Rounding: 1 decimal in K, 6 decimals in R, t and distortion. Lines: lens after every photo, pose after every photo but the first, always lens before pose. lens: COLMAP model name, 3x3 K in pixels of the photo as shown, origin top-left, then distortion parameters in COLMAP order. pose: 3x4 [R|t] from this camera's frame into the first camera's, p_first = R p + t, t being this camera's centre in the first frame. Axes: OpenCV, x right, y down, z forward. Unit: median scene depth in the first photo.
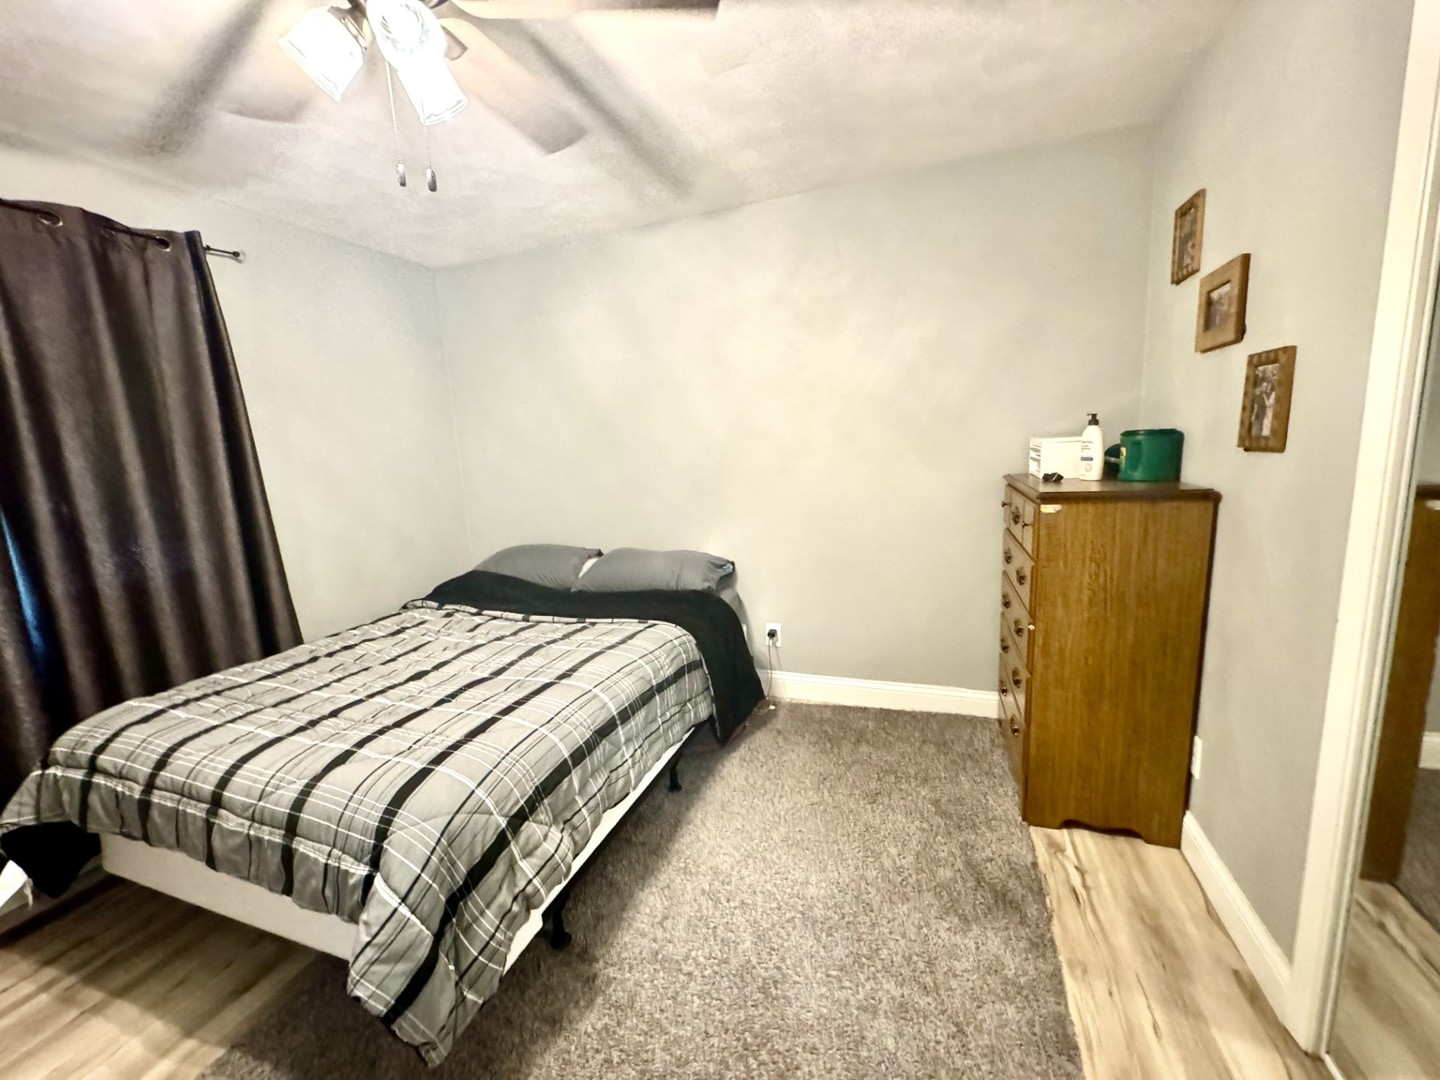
lens RADIAL K [[575.0, 0, 720.8], [0, 575.0, 539.9], [0, 0, 1]] dist [-0.001668, 0.000473]
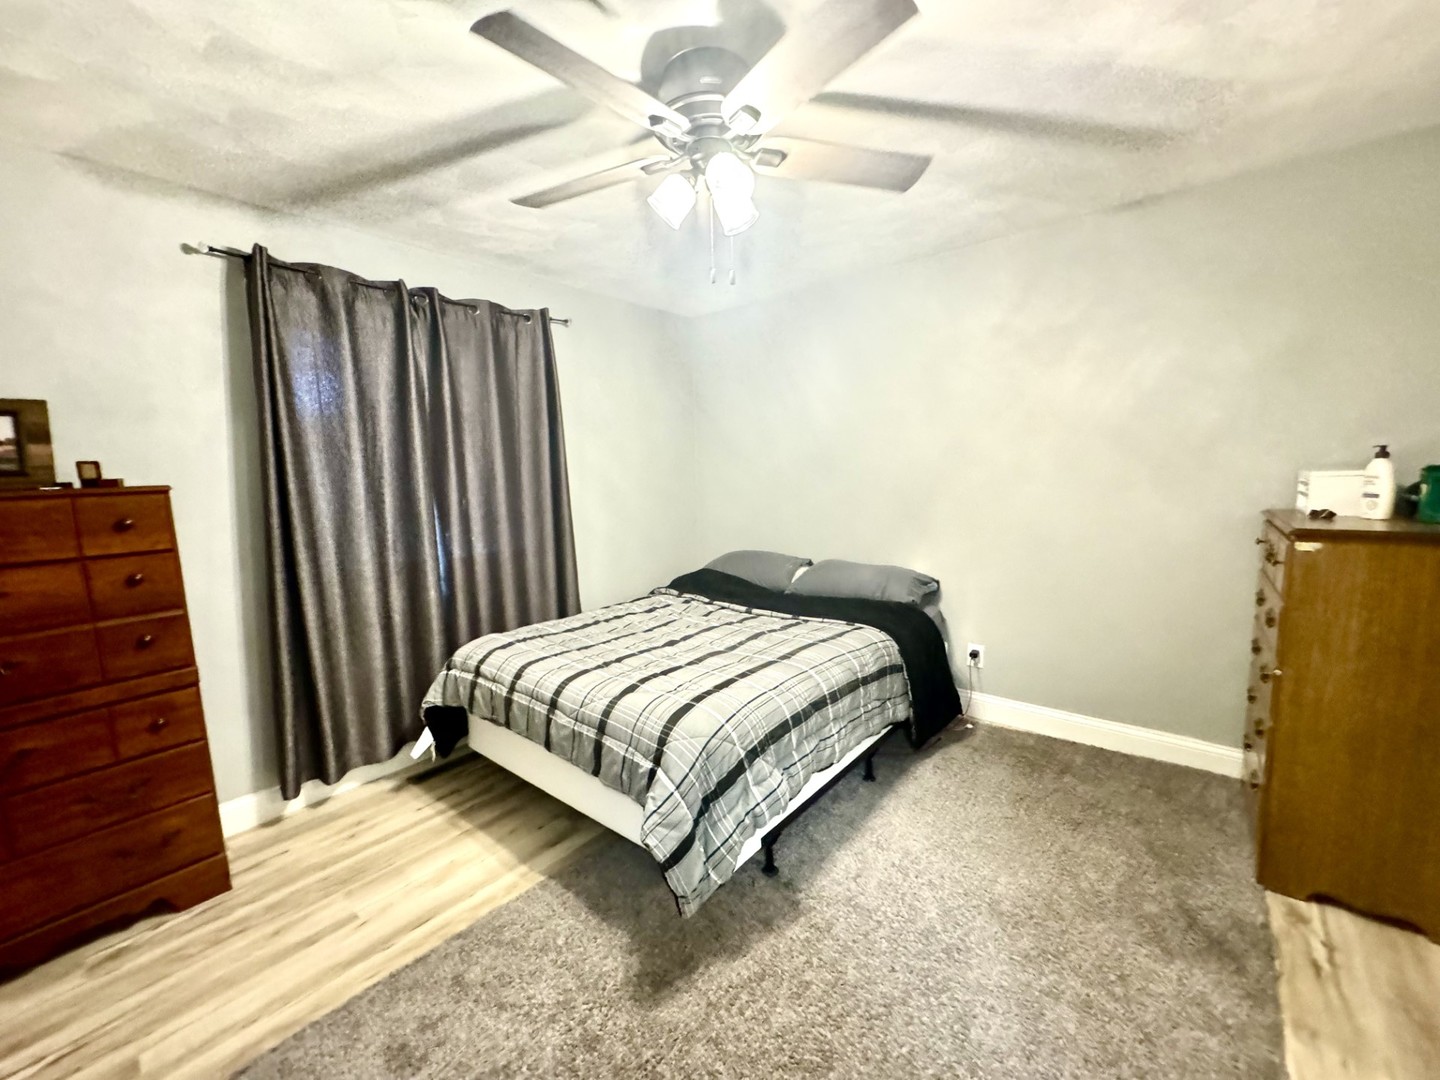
lens RADIAL K [[575.0, 0, 720.6], [0, 575.0, 537.8], [0, 0, 1]] dist [-0.001668, 0.000473]
pose [[0.941750, 0.064454, -0.330080, -0.018890], [-0.076536, 0.996785, -0.023722, 0.027505], [0.327490, 0.047603, 0.943655, -0.195461]]
